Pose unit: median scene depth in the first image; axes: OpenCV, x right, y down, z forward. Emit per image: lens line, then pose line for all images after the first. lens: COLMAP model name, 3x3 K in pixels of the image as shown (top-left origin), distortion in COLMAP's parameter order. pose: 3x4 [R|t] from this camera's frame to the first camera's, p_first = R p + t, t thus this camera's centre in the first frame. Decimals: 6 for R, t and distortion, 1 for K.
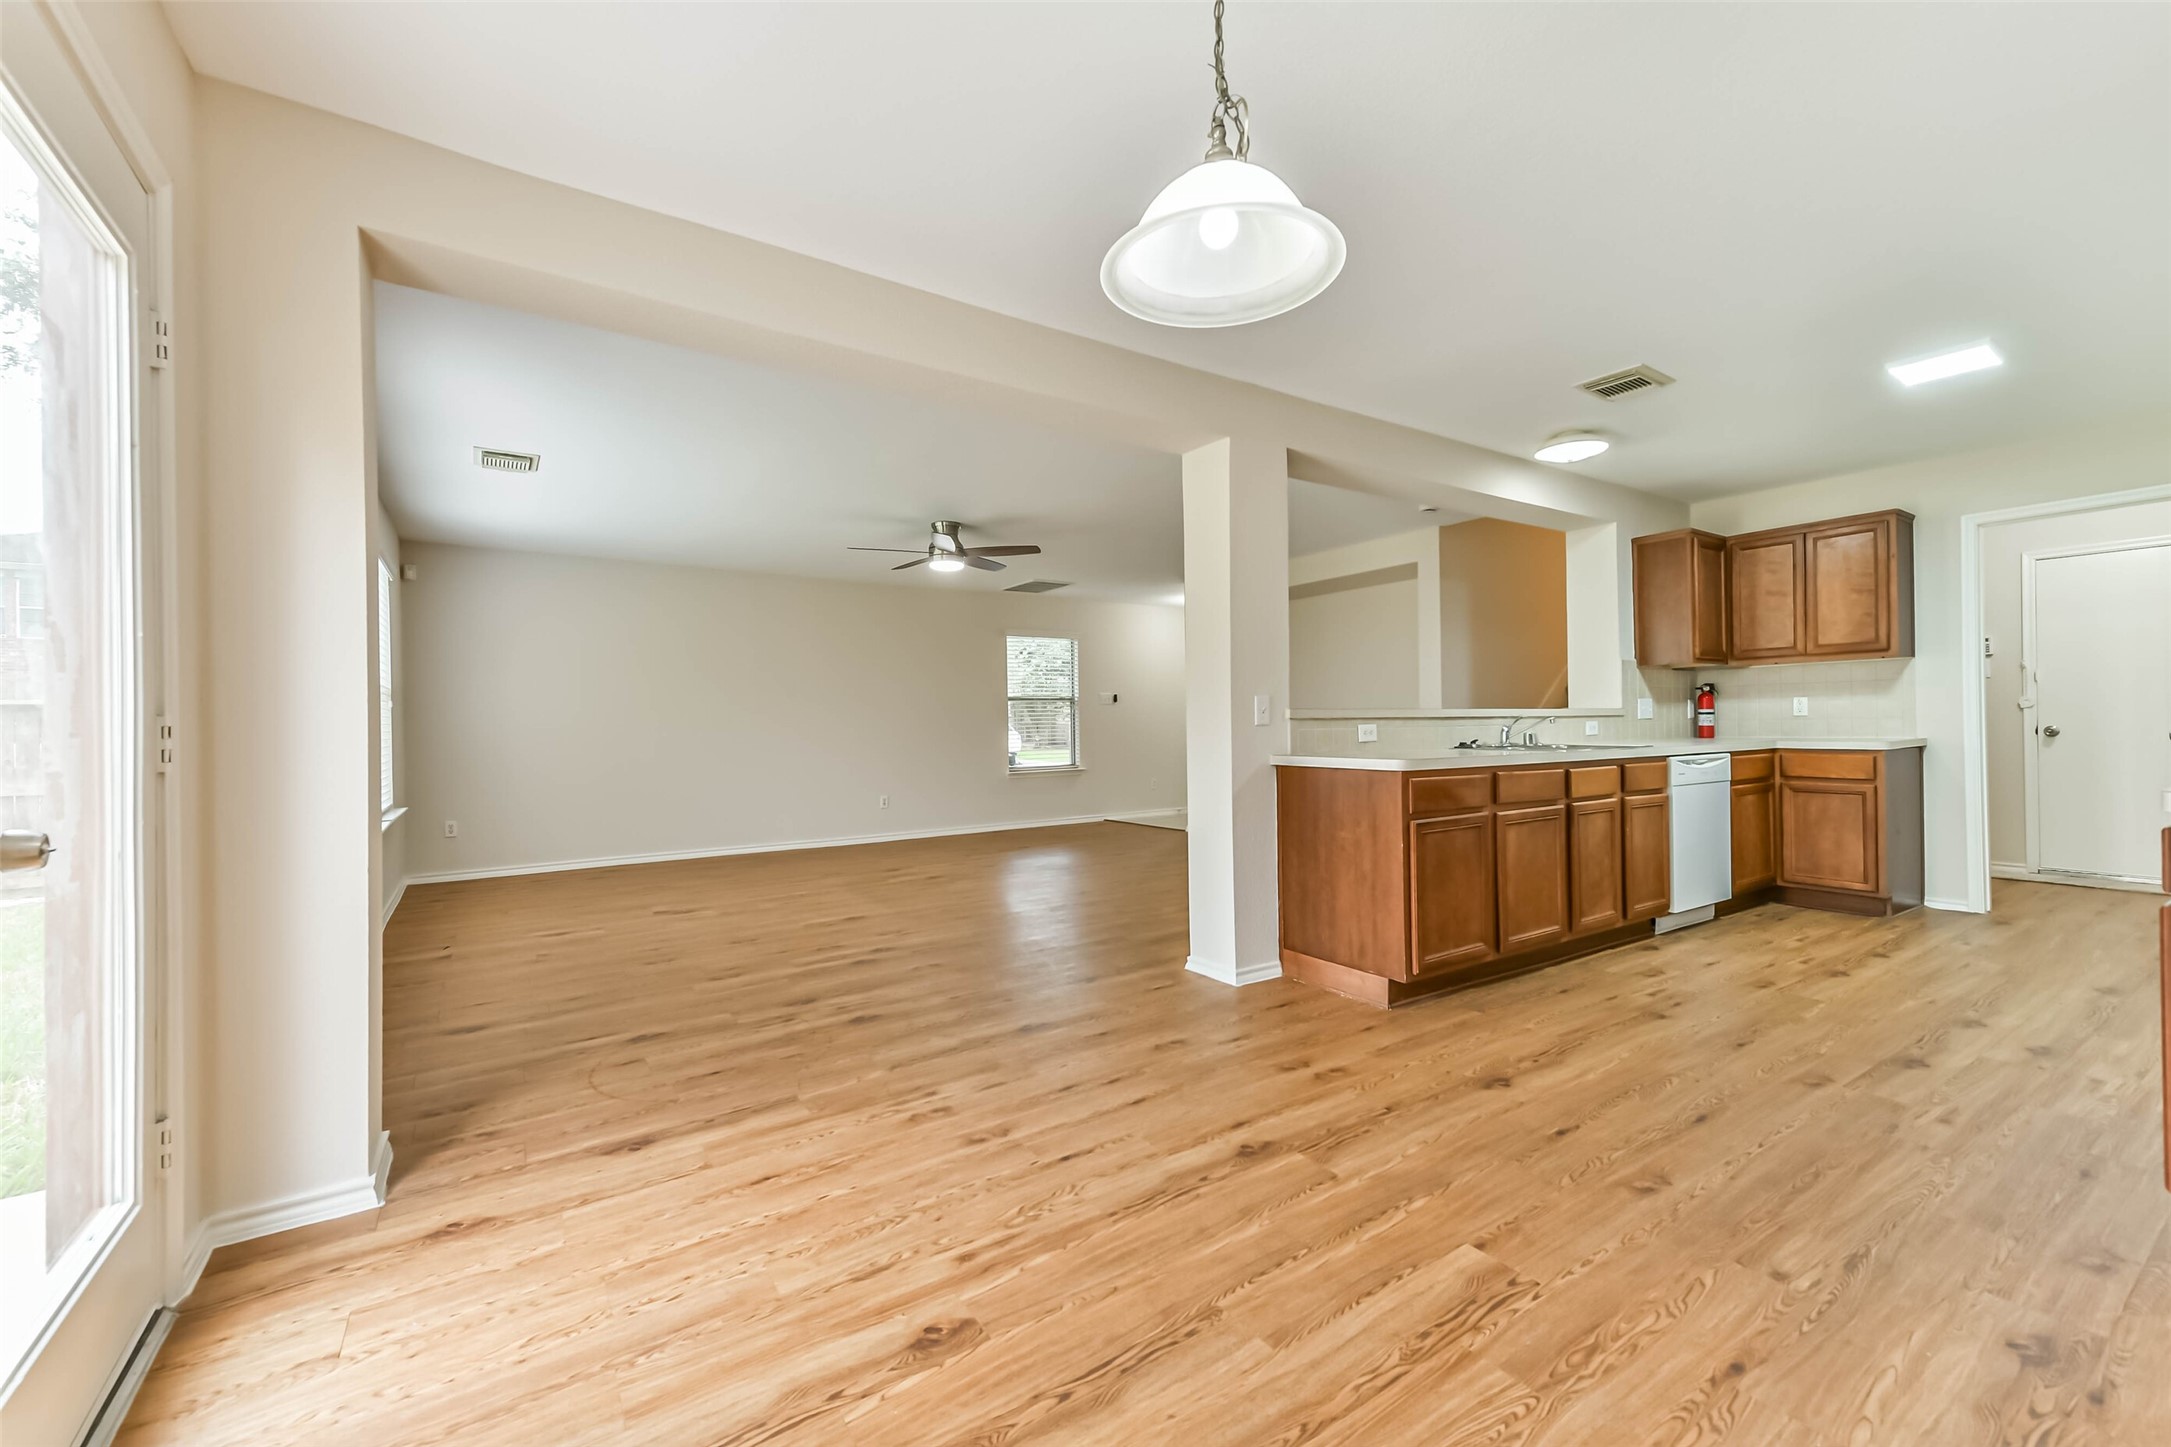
lens RADIAL K [[881.6, 0, 1088.9], [0, 881.6, 724.4], [0, 0, 1]] dist [0.026495, -0.011298]
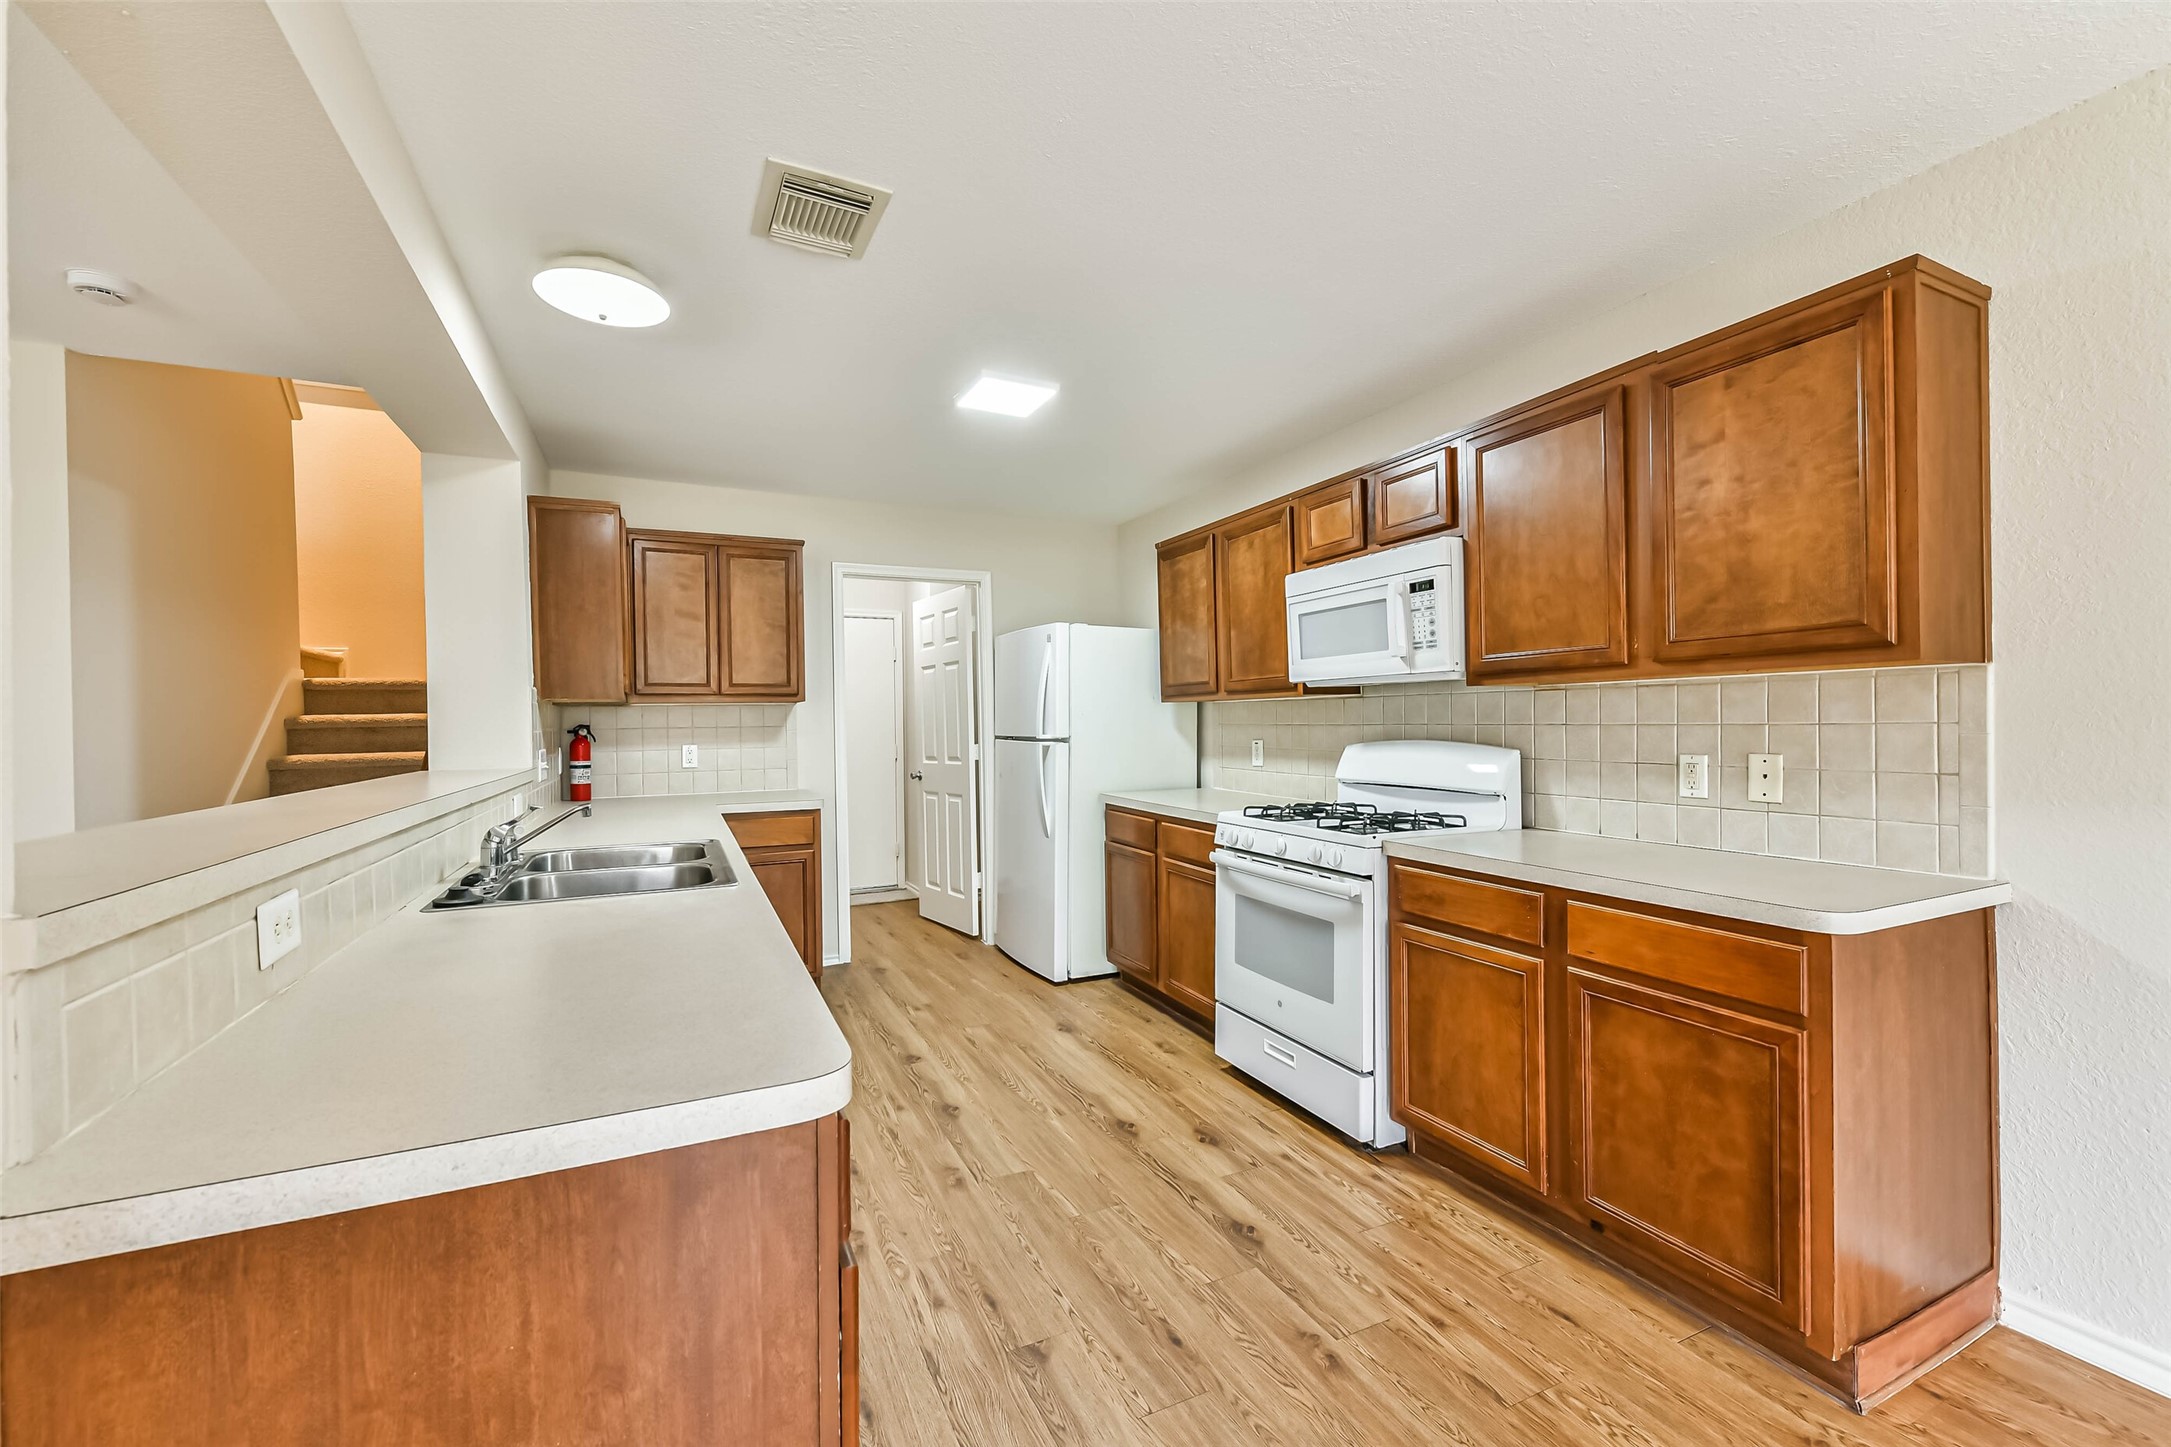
lens RADIAL K [[881.6, 0, 1088.9], [0, 881.6, 724.4], [0, 0, 1]] dist [0.026495, -0.011298]
pose [[0.154137, 0.009075, 0.988008, 0.056162], [0.010726, 0.999884, -0.010857, -0.038557], [-0.987991, 0.012271, 0.154022, 0.544339]]
